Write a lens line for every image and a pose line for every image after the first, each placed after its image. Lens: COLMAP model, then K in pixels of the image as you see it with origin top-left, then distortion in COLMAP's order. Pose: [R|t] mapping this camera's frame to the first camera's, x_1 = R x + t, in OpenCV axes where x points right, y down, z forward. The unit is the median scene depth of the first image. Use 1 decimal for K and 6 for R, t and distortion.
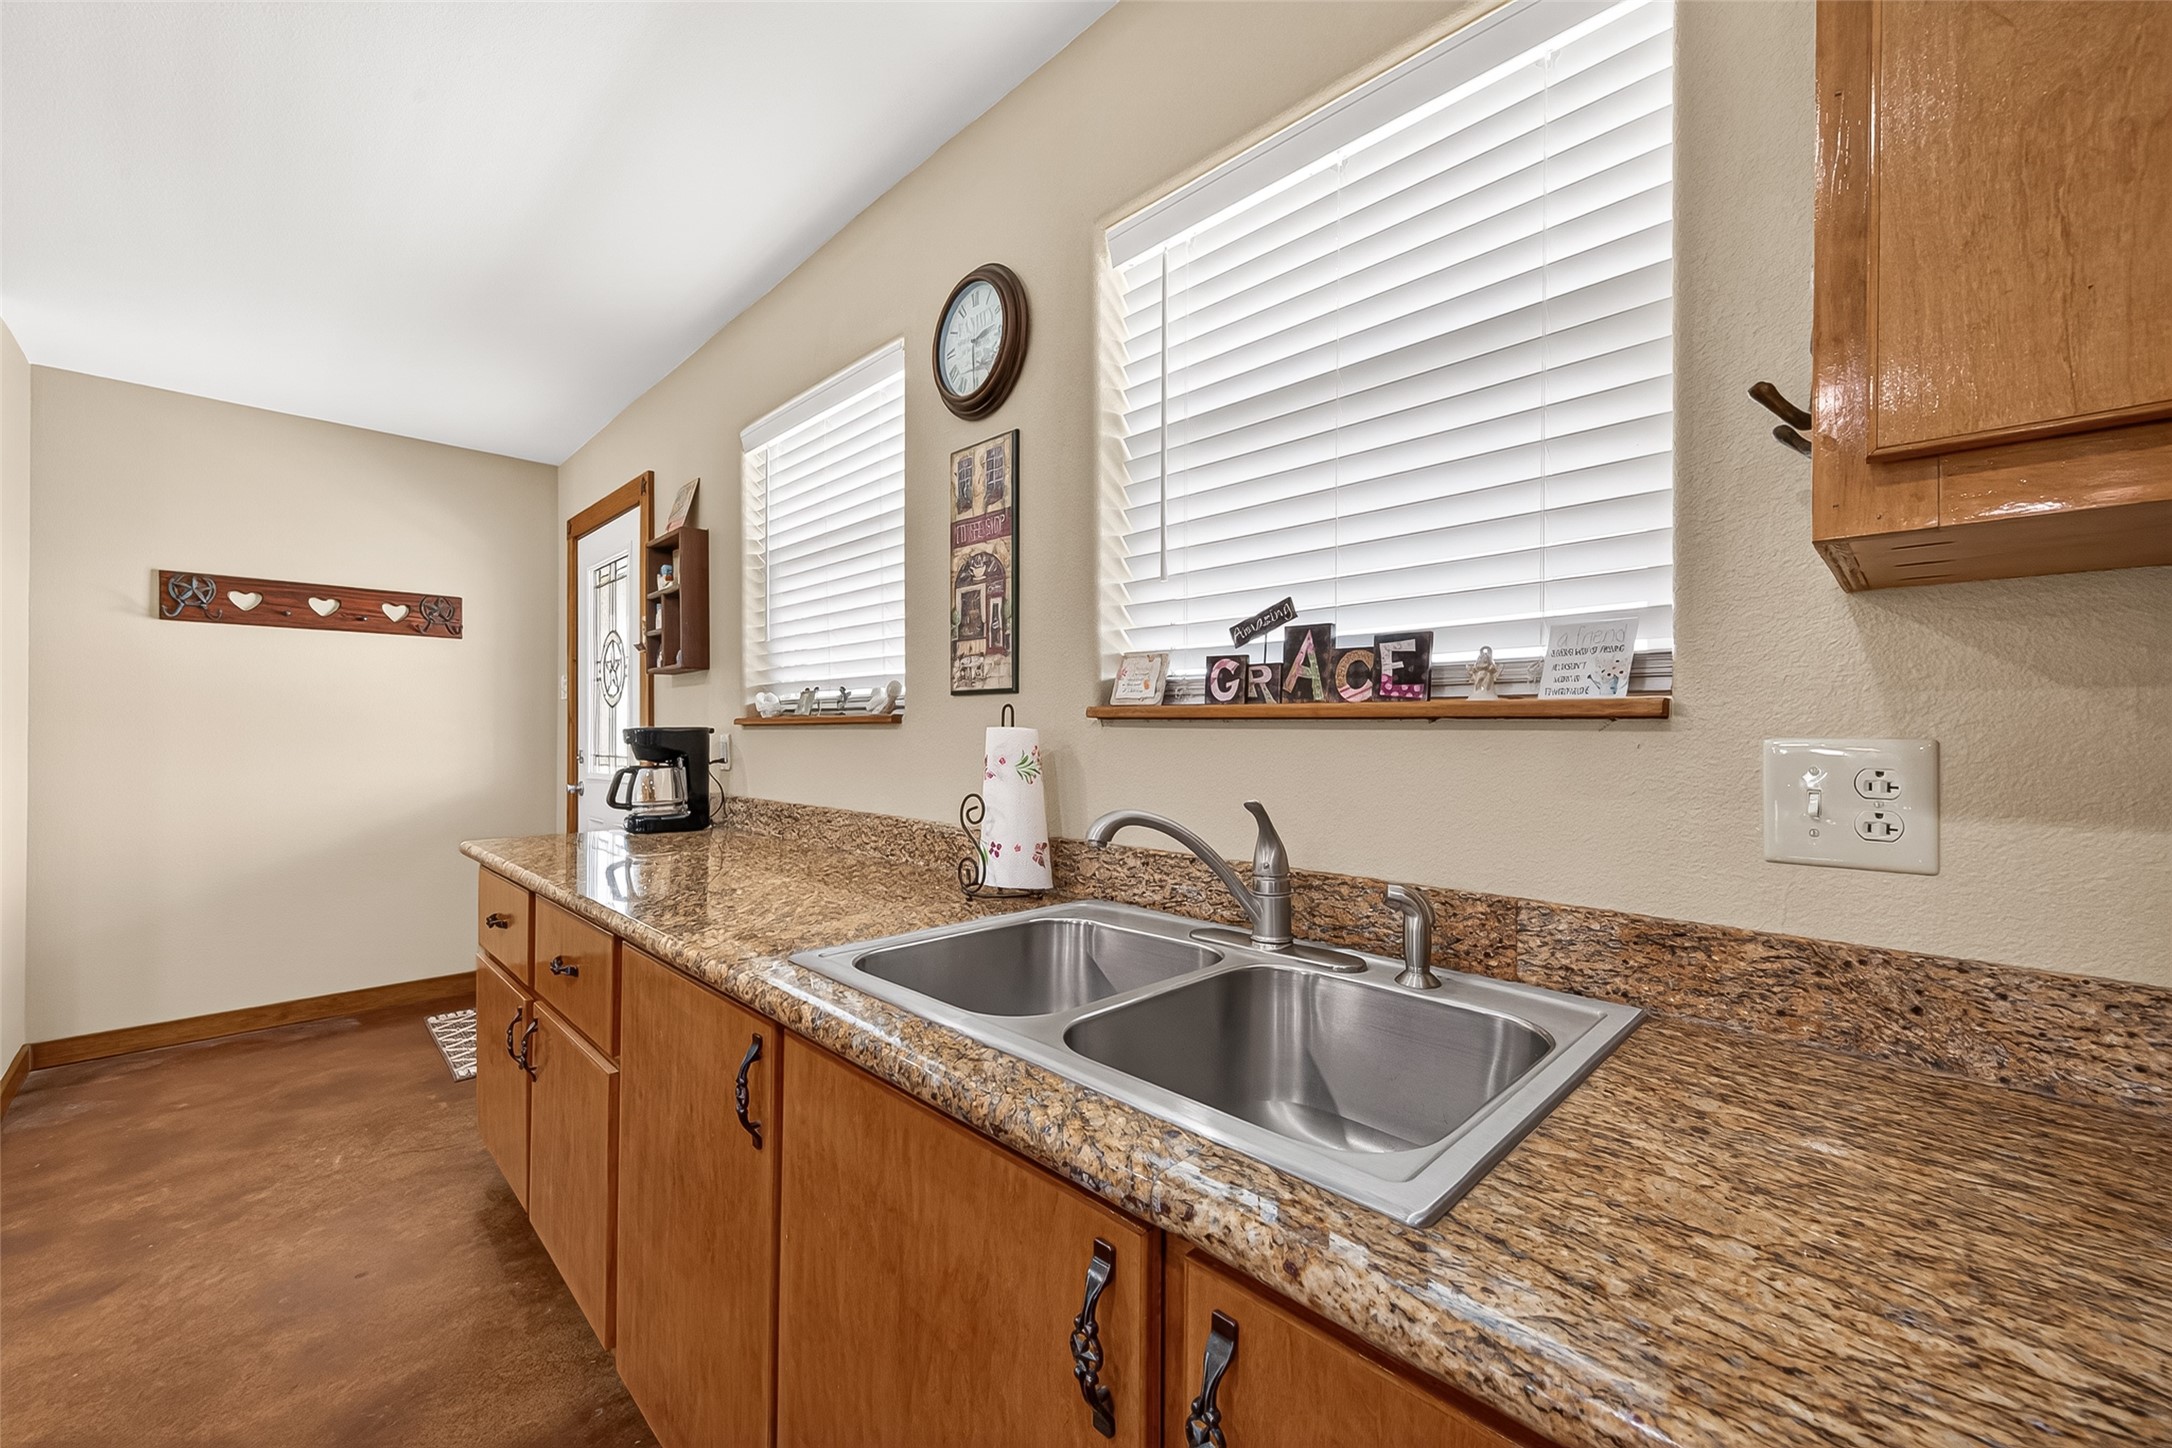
lens RADIAL K [[842.8, 0, 1098.8], [0, 842.8, 721.8], [0, 0, 1]] dist [0.005050, -0.000735]
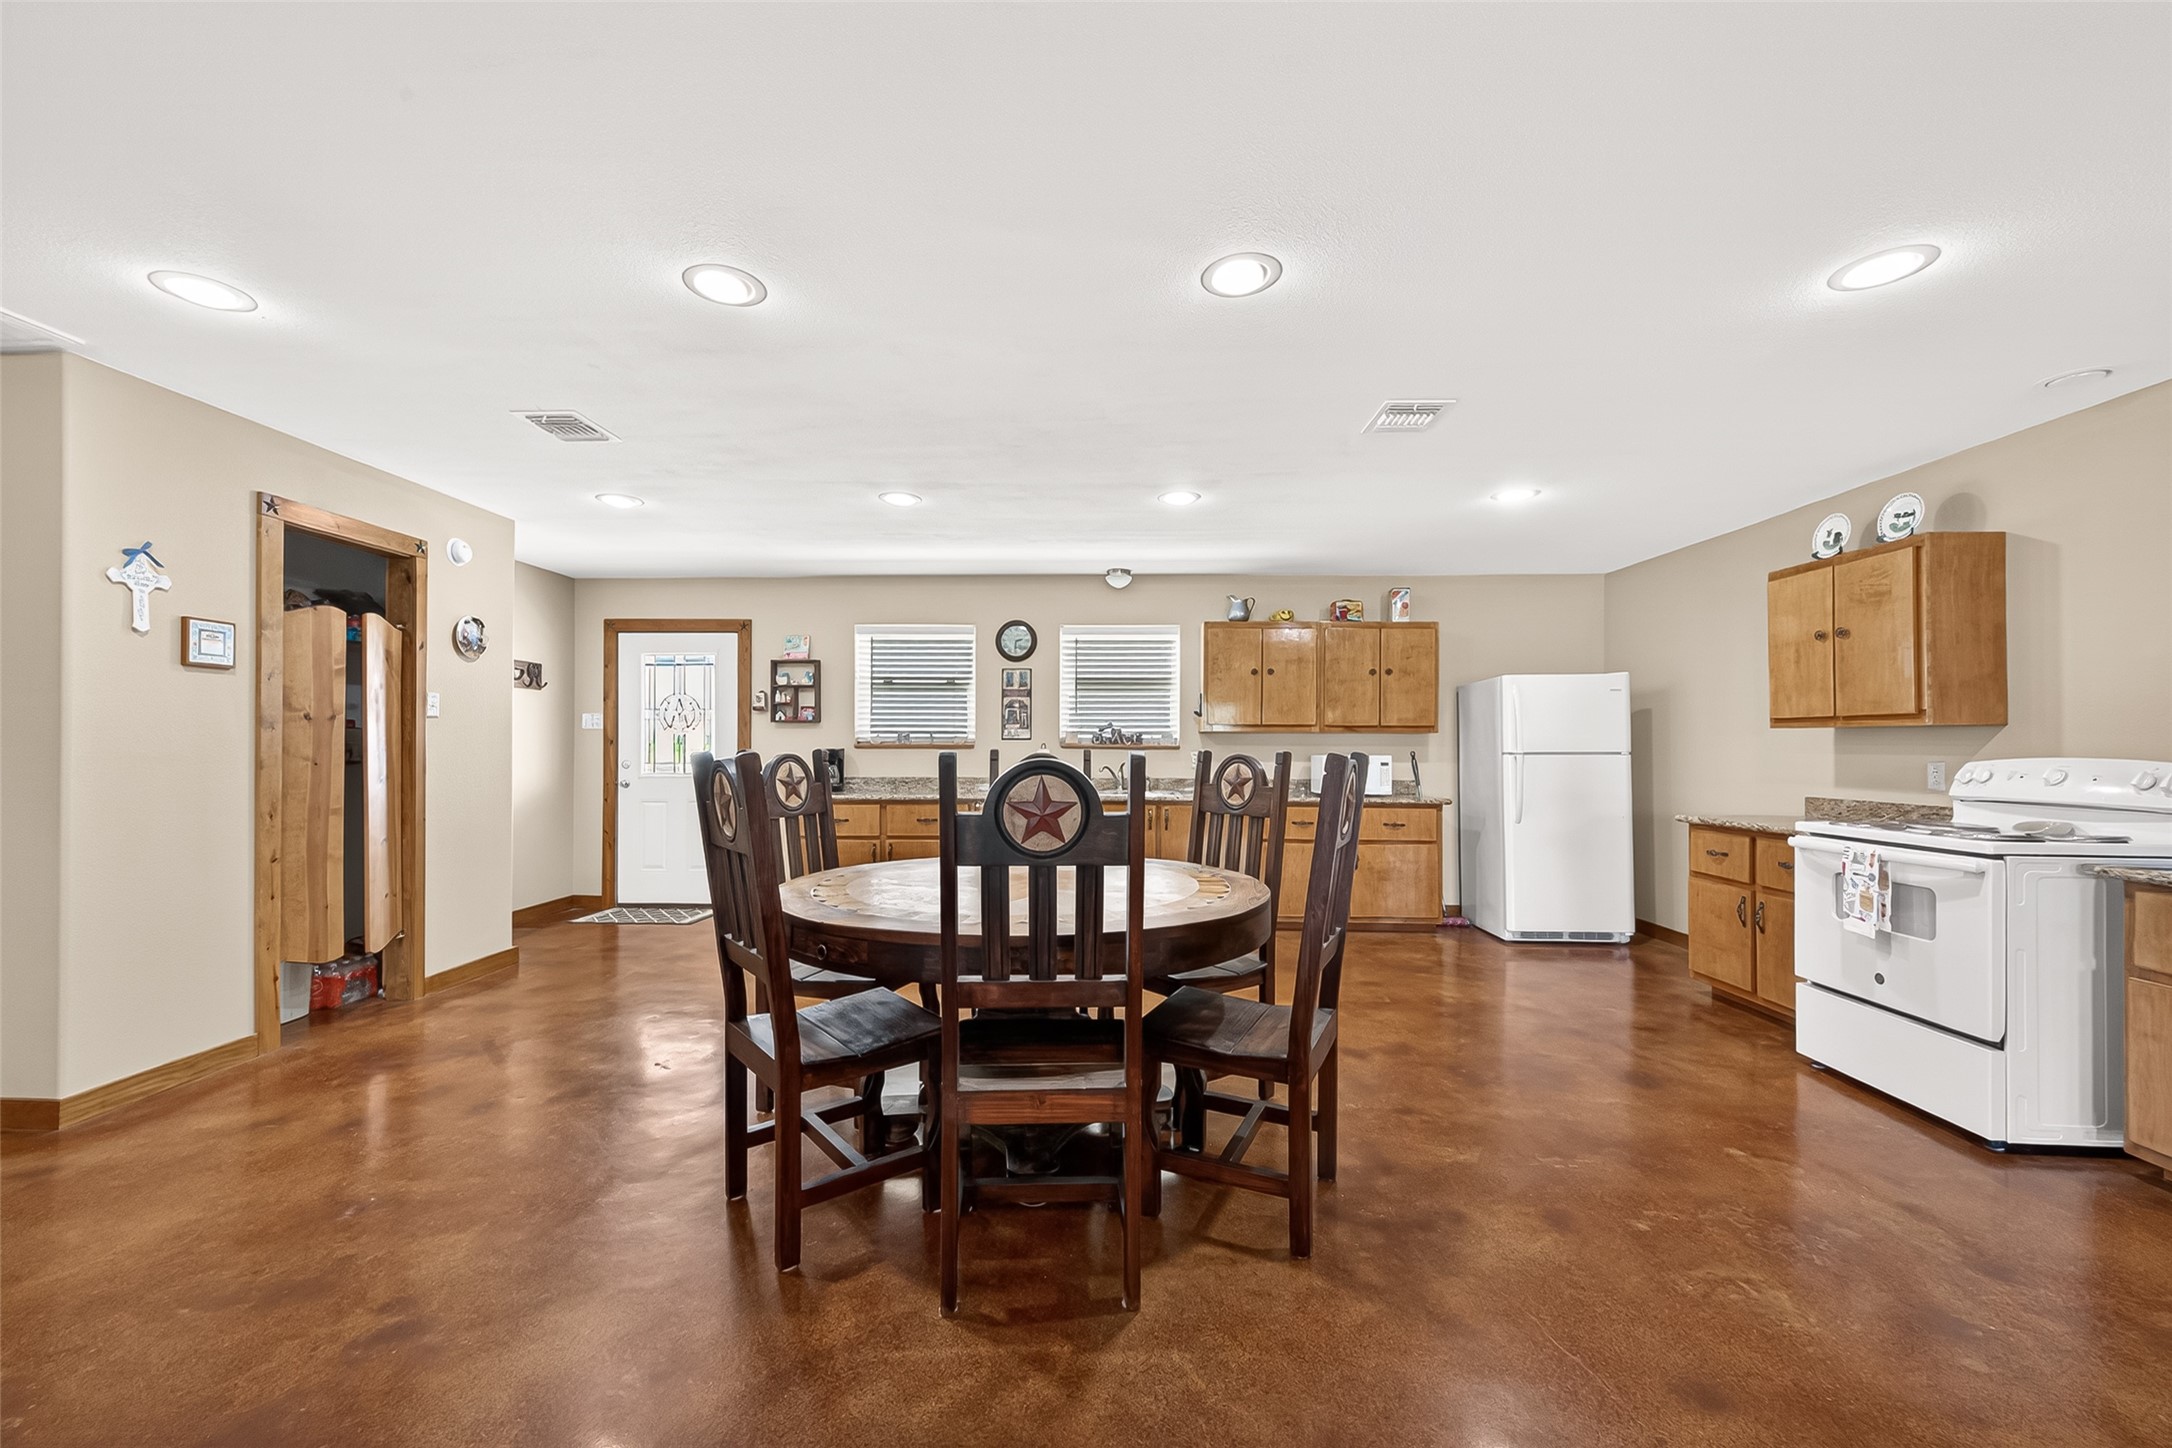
lens RADIAL K [[842.8, 0, 1079.2], [0, 842.8, 740.1], [0, 0, 1]] dist [0.005050, -0.000735]
pose [[0.738012, 0.007512, 0.674746, -2.171130], [-0.009760, 0.999952, -0.000457, -0.030666], [-0.674717, -0.006248, 0.738050, -1.671060]]
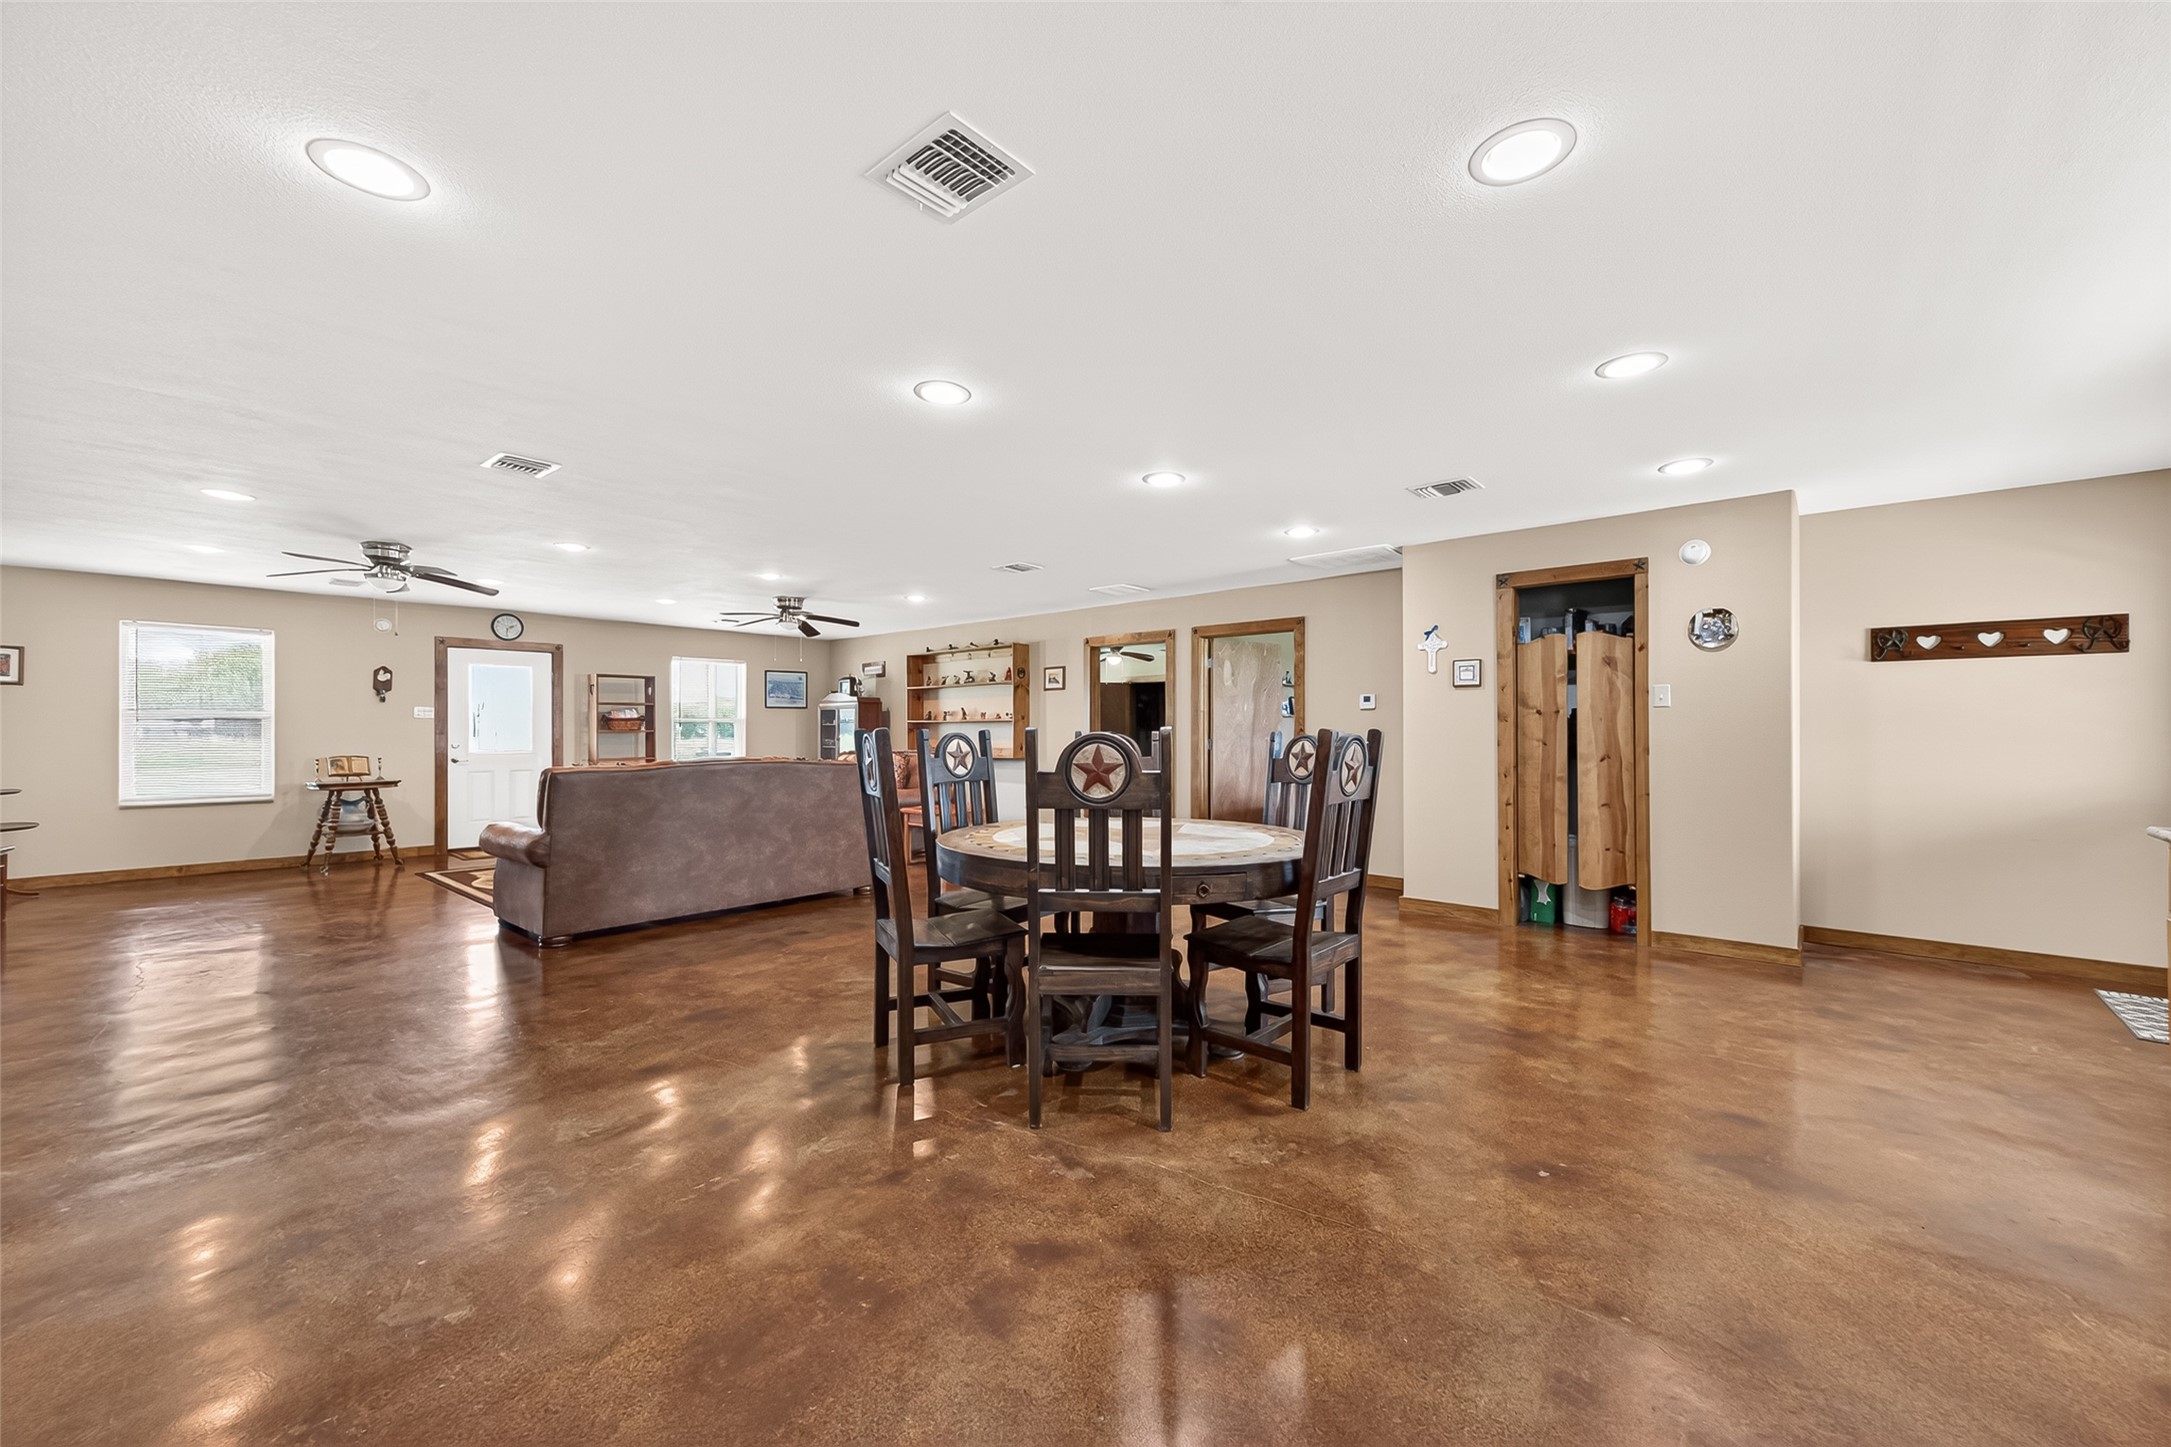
lens RADIAL K [[842.4, 0, 1092.5], [0, 842.4, 728.0], [0, 0, 1]] dist [0.005050, -0.000735]
pose [[0.058096, -0.006613, -0.998289, 0.488553], [0.005497, 0.999965, -0.006304, -0.005431], [0.998296, -0.005122, 0.058130, -0.757917]]
